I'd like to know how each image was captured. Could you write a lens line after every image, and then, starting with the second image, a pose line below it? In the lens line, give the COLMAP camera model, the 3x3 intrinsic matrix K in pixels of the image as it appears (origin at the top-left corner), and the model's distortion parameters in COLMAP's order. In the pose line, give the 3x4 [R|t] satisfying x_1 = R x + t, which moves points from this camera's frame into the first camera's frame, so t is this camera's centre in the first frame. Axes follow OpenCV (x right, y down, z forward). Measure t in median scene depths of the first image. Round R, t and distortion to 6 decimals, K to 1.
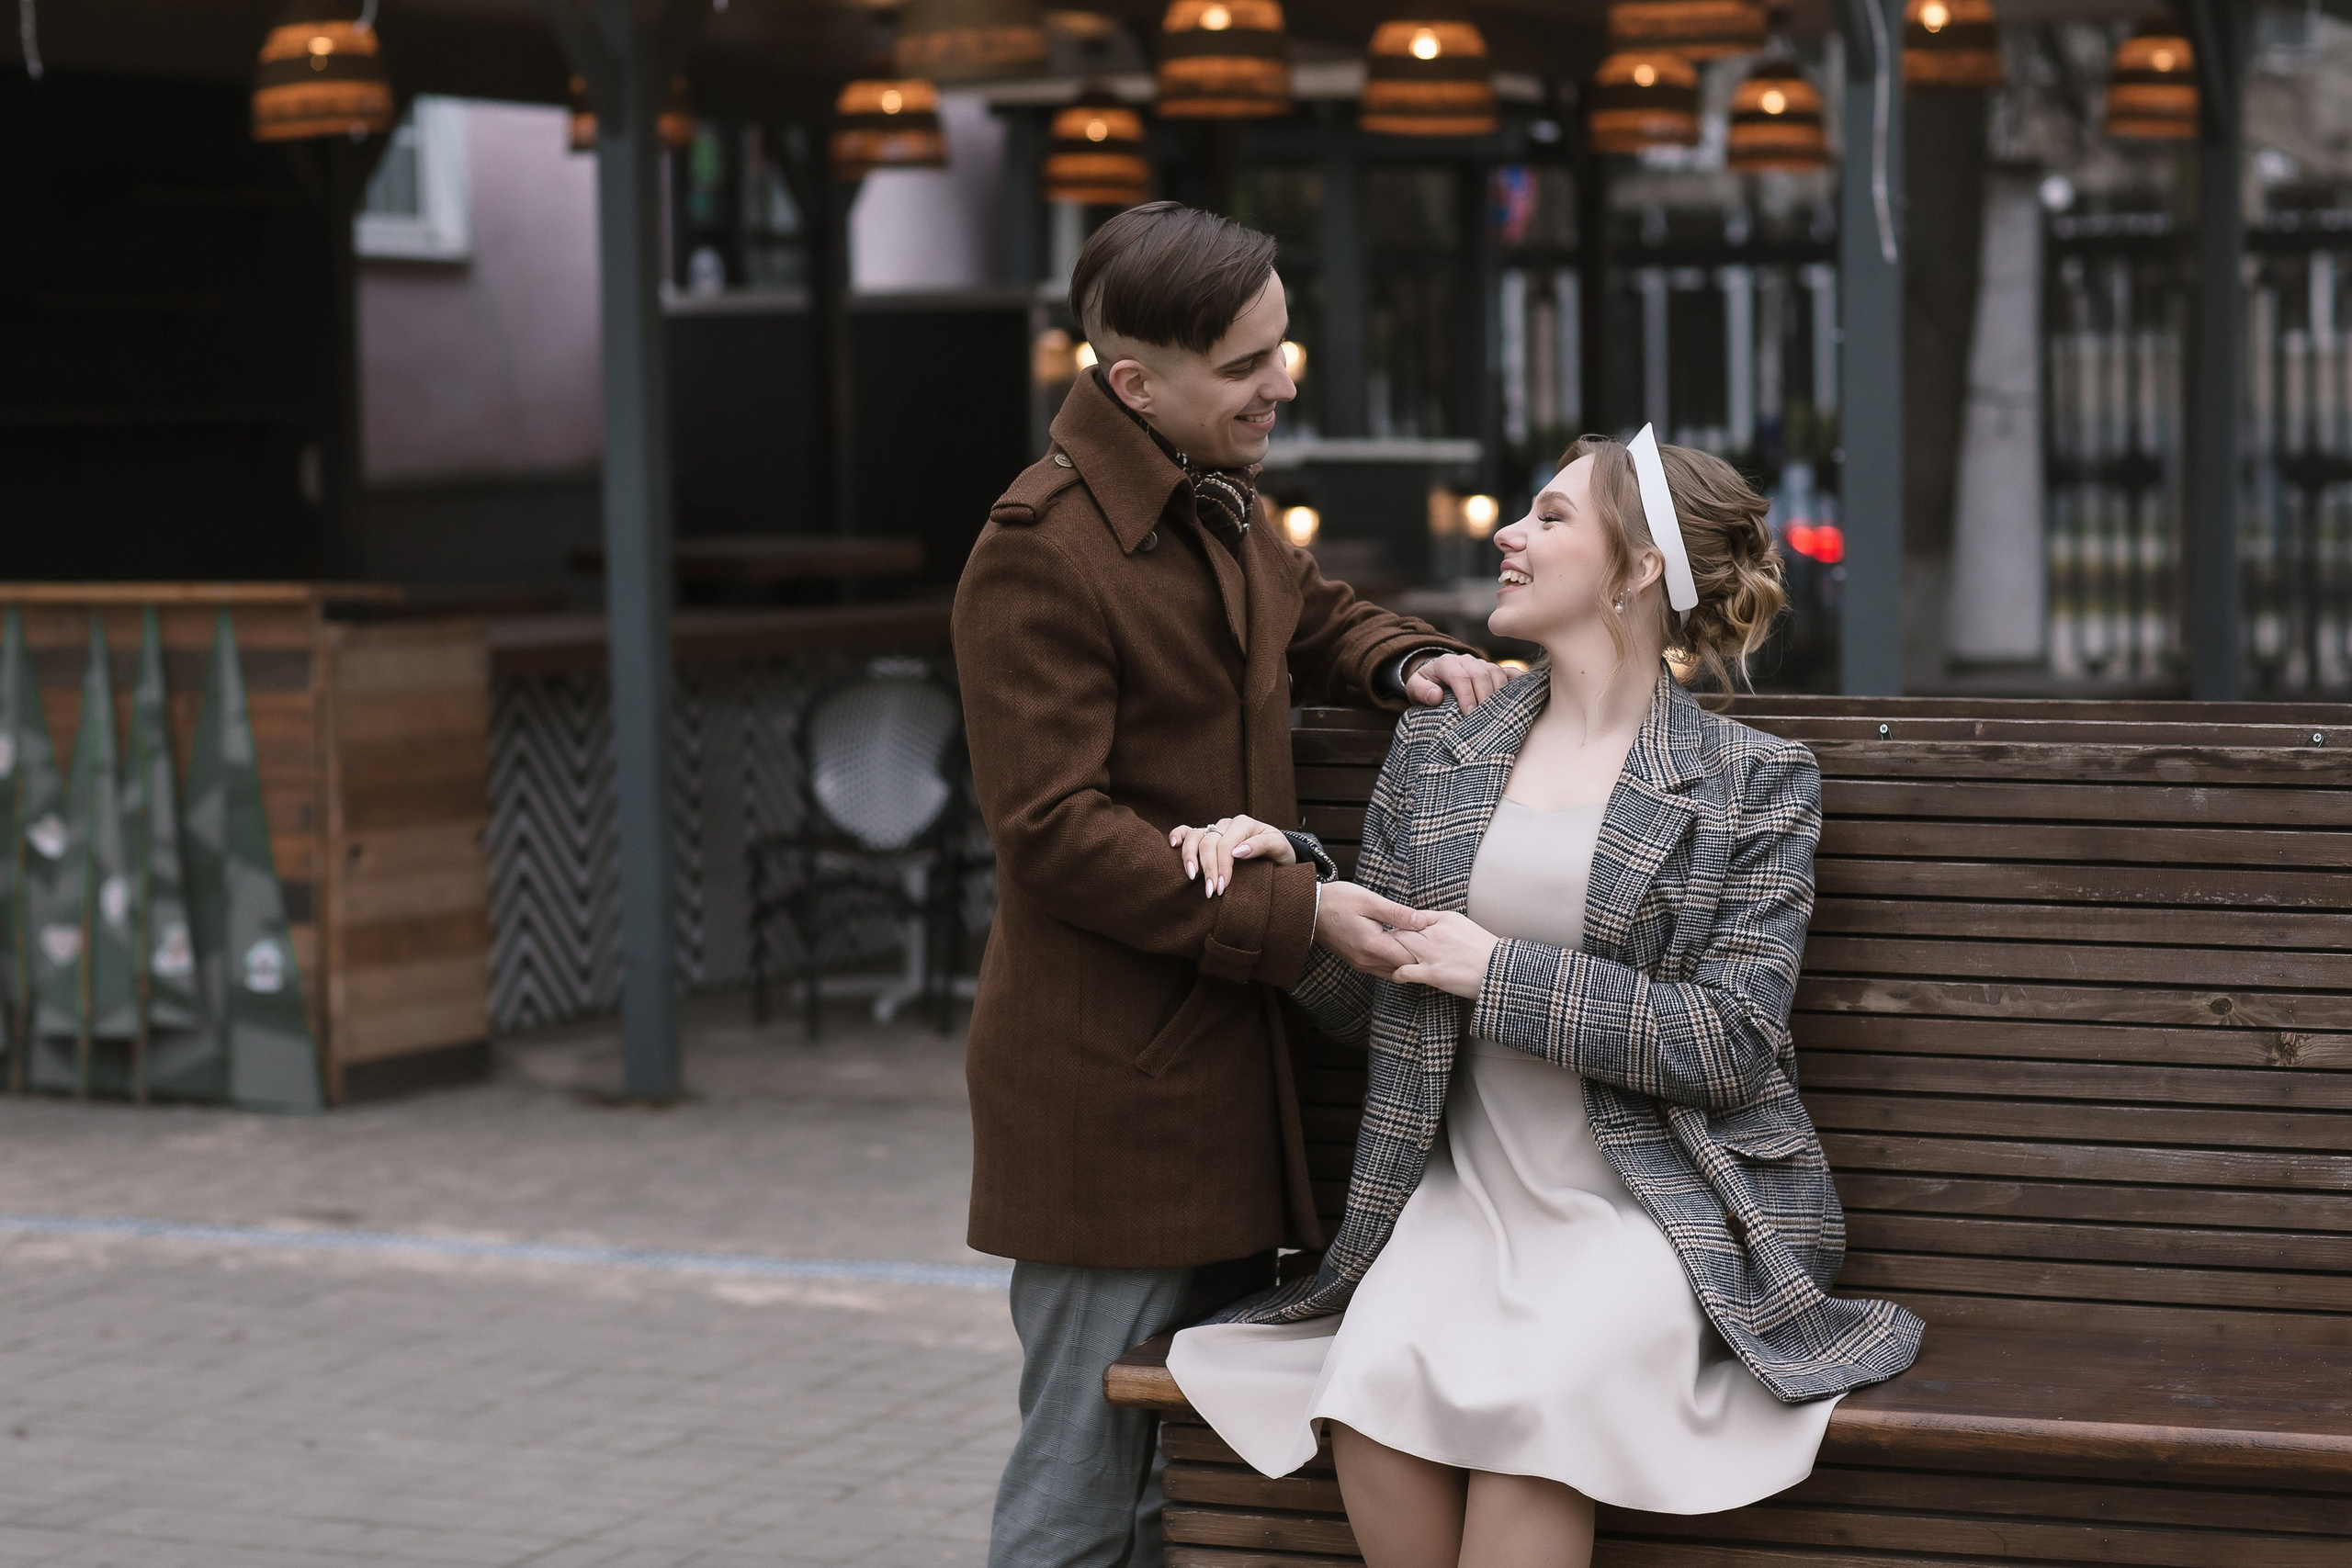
lens RADIAL K [[5501.4, 0, 1176.0], [0, 5501.4, 784.0], [0, 0, 1]] dist [-0.046267, -0.566458]
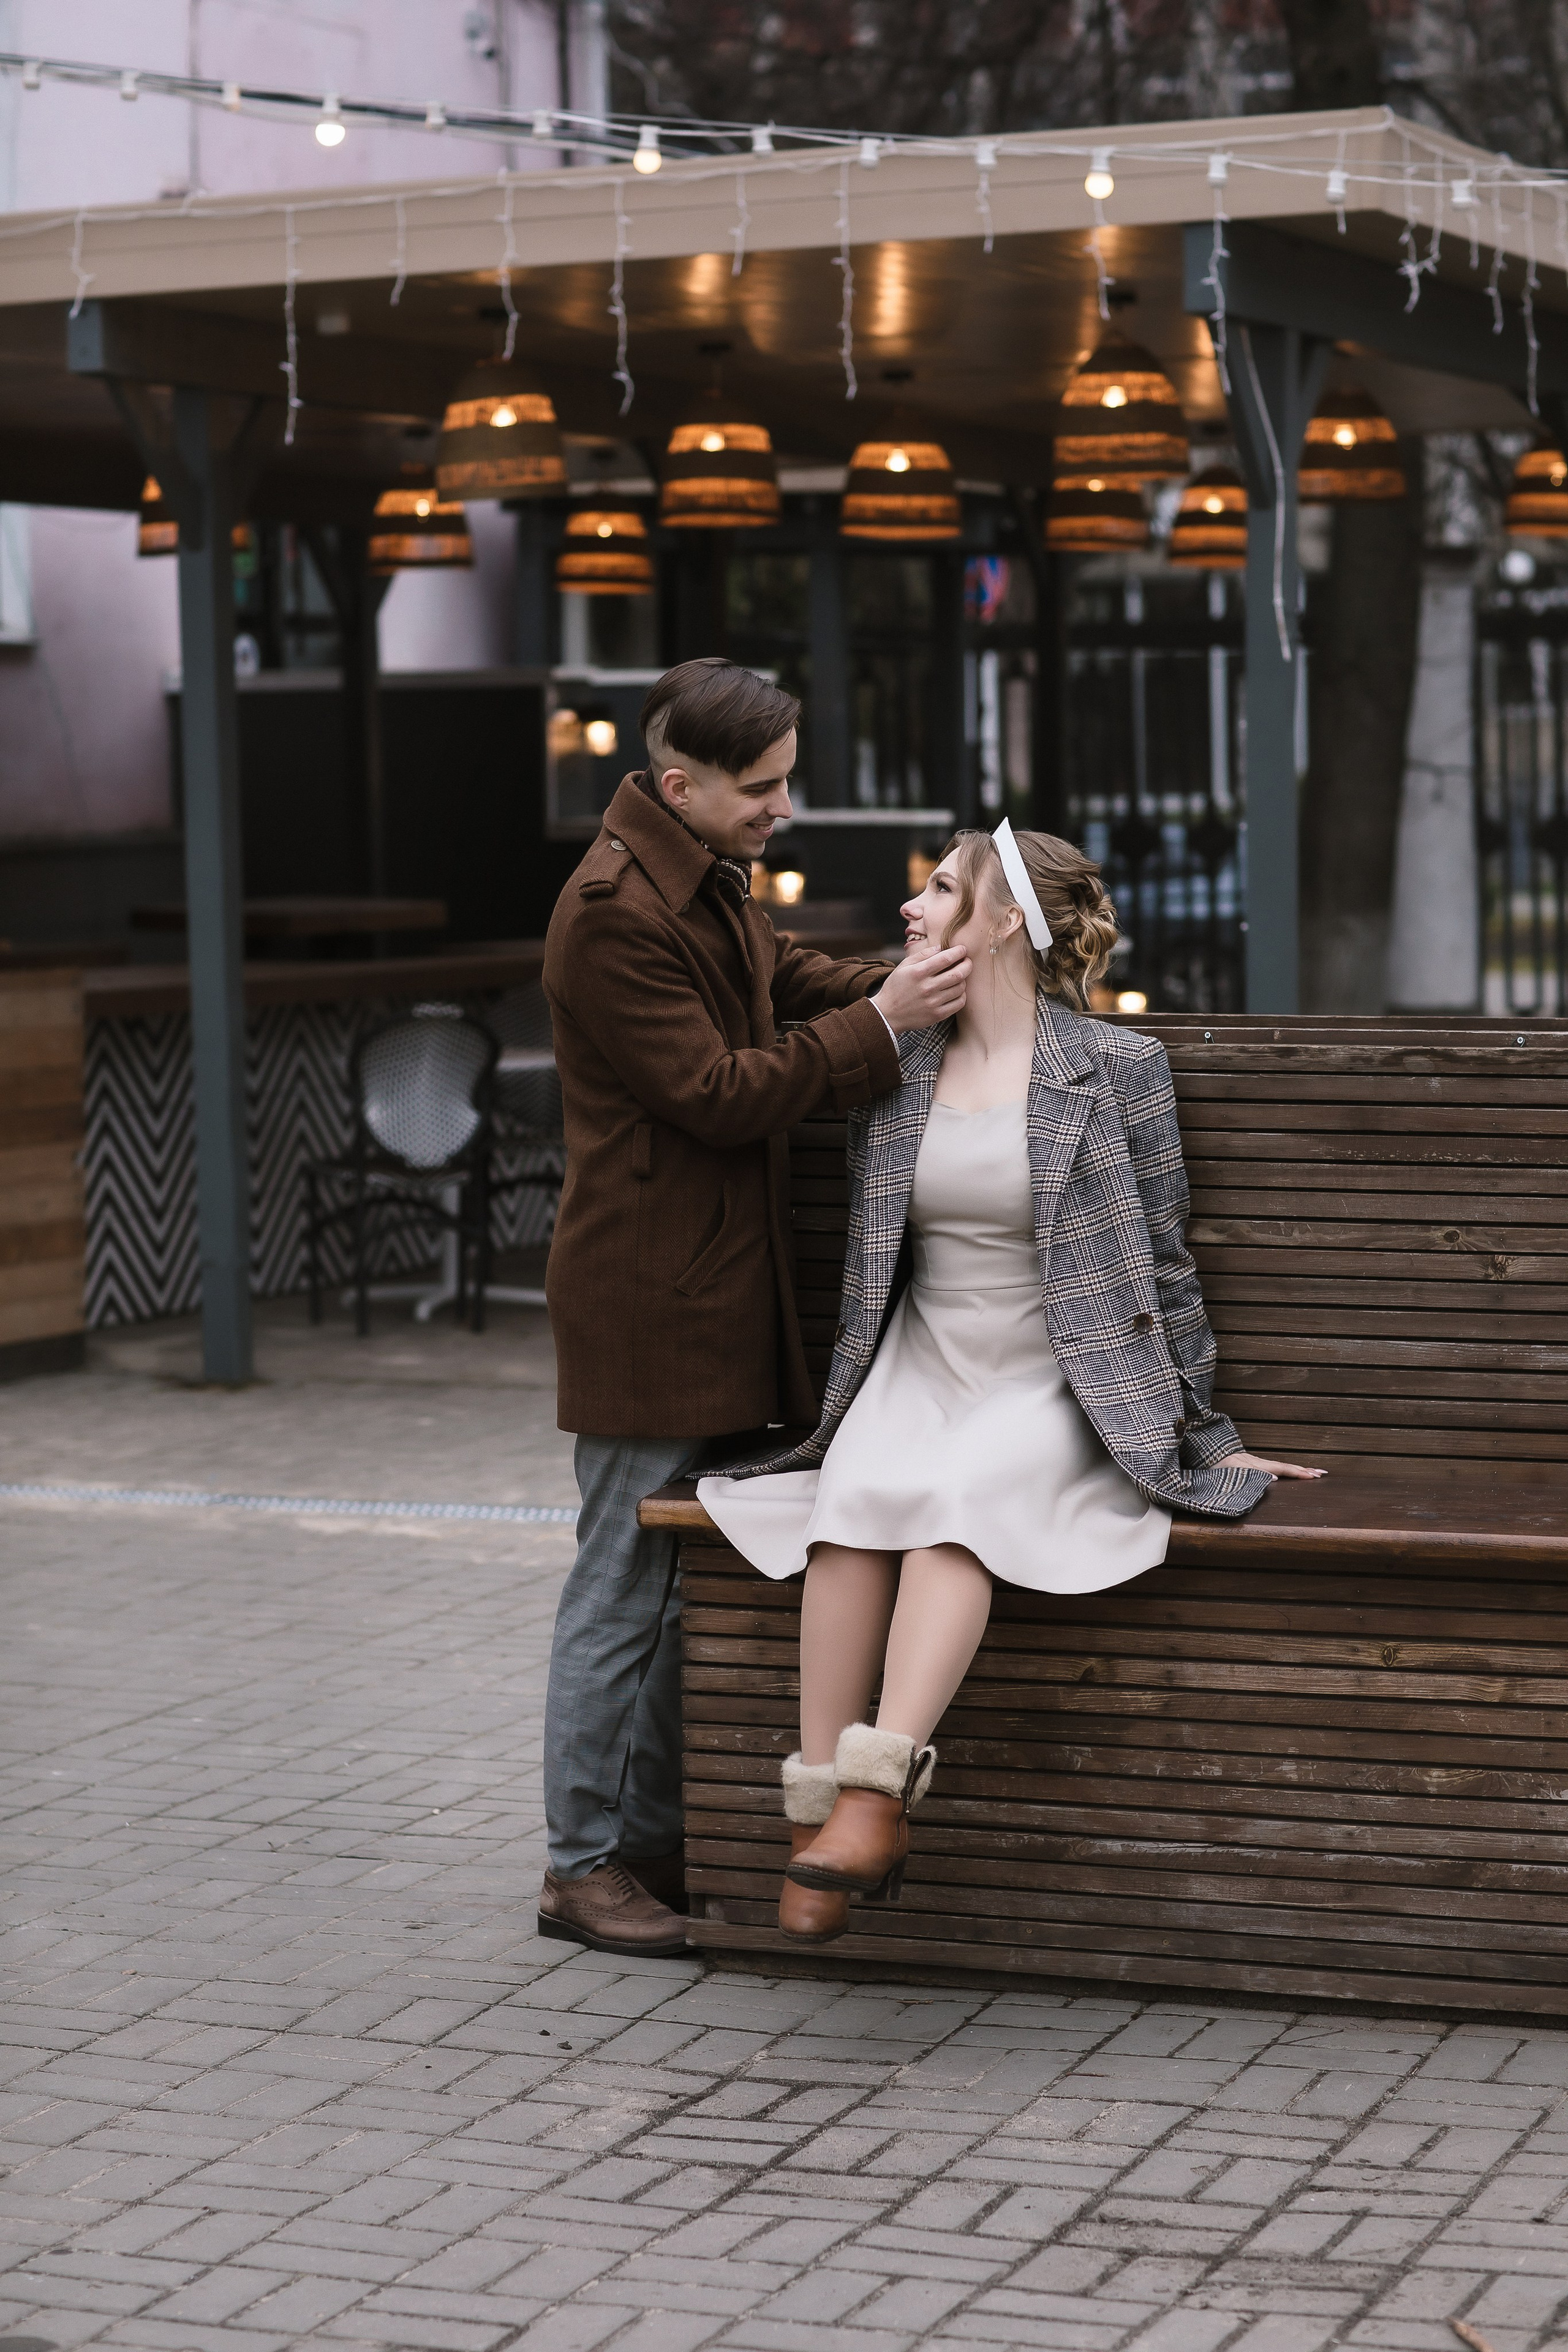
lens RADIAL K [[5501.9, 0, 784.0], [0, 5501.9, 1176.0], [0, 0, 1]] dist [-0.046267, -0.566458]
pose [[0.999781, -0.001815, 0.020834, -0.003130], [0.001697, 0.999982, 0.005705, 0.010788], [-0.020844, -0.005668, 0.999767, -0.231159]]
